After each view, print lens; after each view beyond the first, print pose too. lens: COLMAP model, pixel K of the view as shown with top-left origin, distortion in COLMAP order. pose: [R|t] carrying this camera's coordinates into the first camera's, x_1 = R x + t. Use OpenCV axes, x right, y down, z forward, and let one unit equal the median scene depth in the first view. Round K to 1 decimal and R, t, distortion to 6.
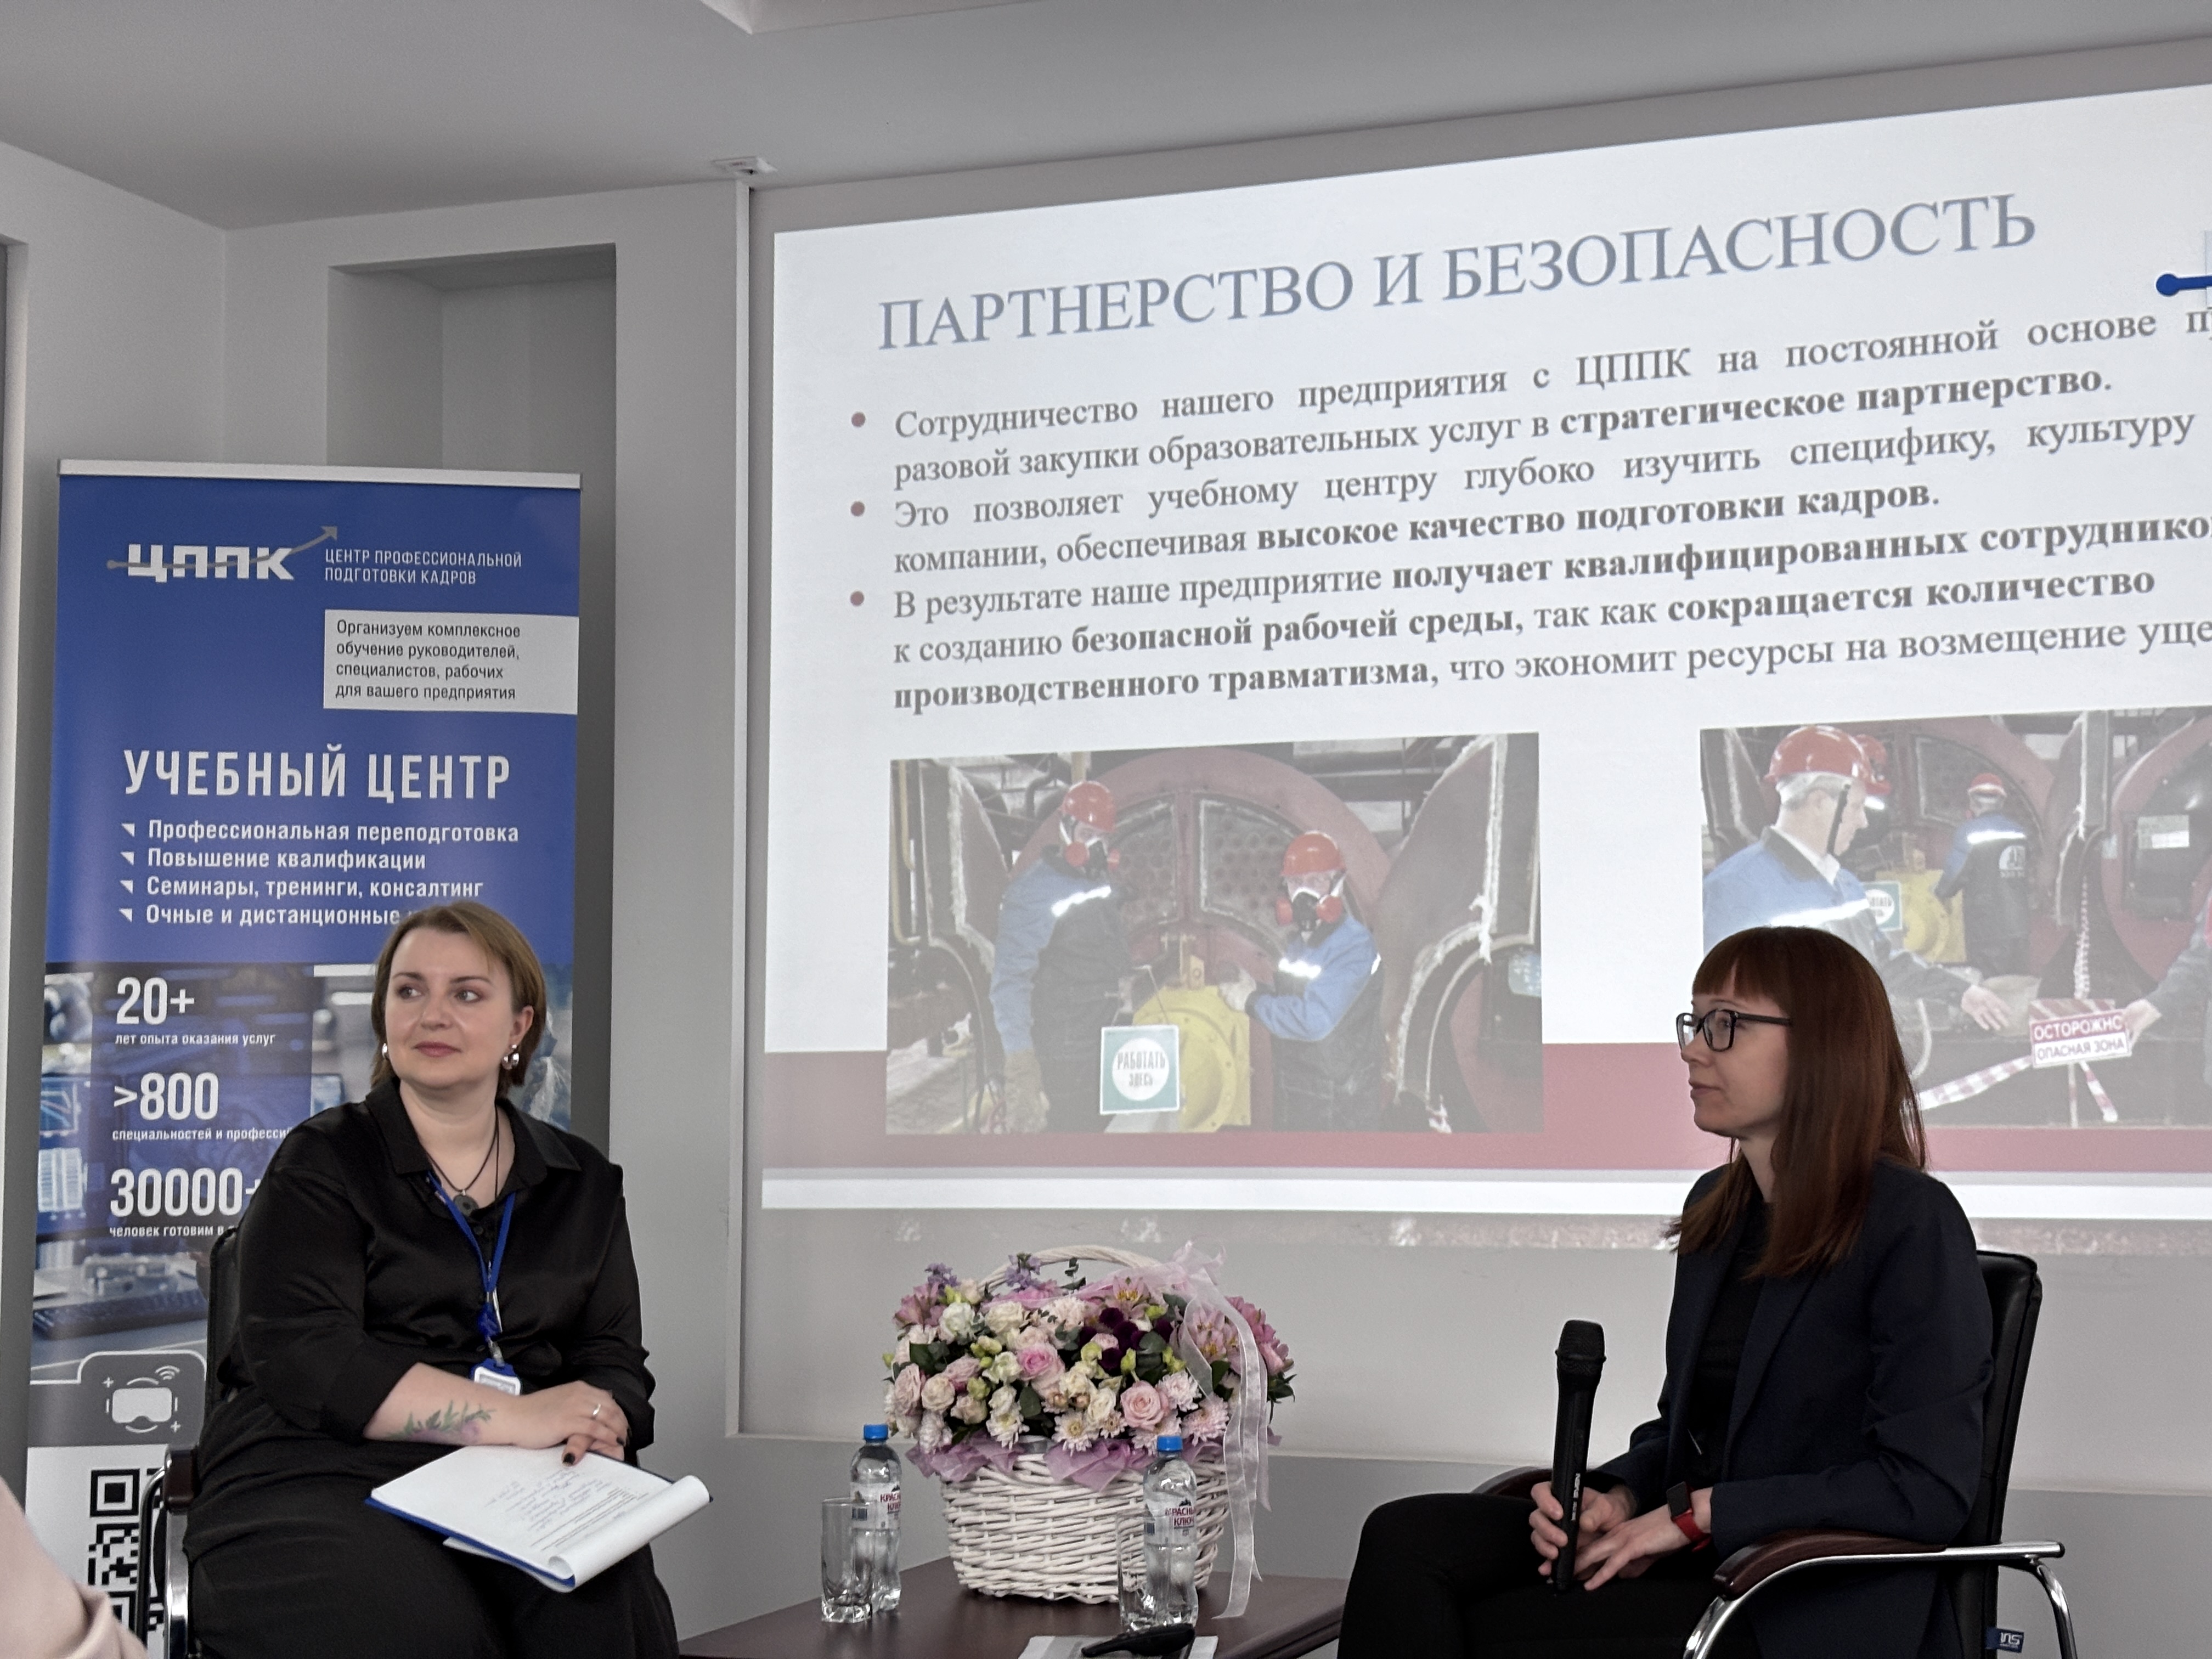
lens RADIAL K [[3370.4, 0, 1100.6], [0, 3370.4, 826.6], [0, 0, 1]] dist [0.114641, 0.000000]
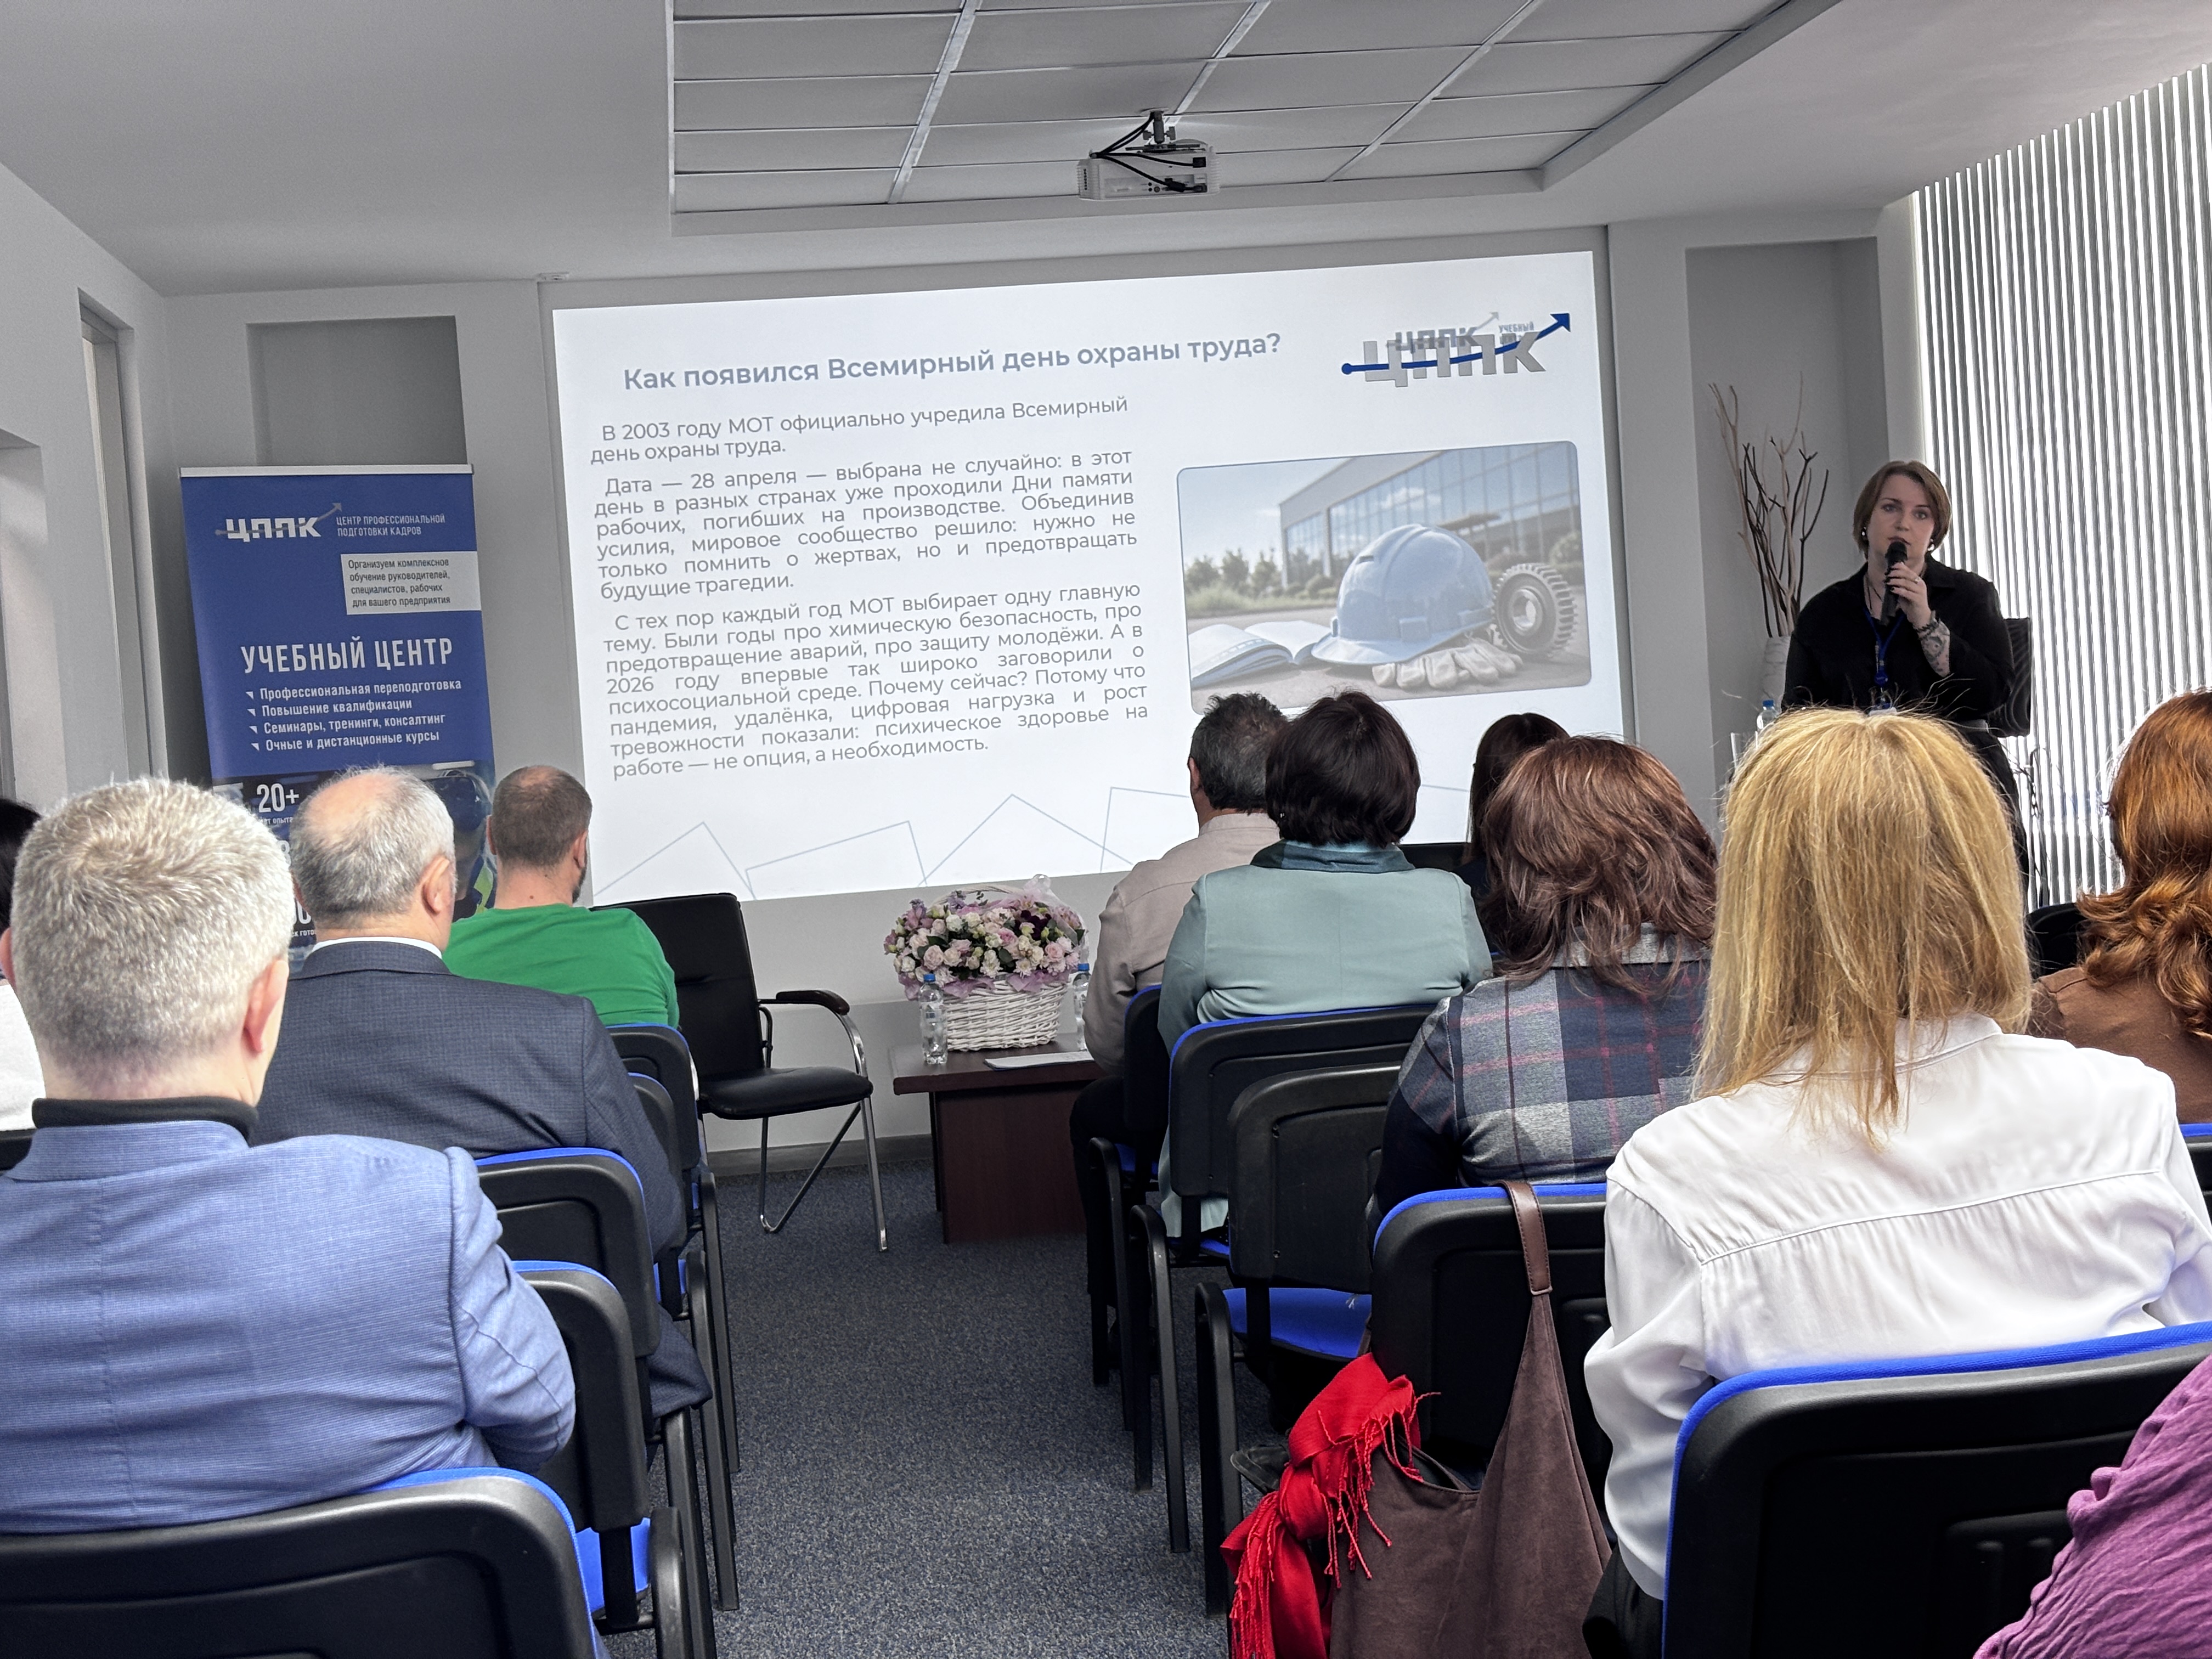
lens RADIAL K [[3370.4, 0, 1080.6], [0, 3370.4, 828.2], [0, 0, 1]] dist [0.114641, 0.000000]
pose [[0.893700, -0.074461, 0.442444, -0.650195], [0.033693, 0.994486, 0.099310, -0.083631], [-0.447399, -0.073846, 0.891281, -0.639822]]
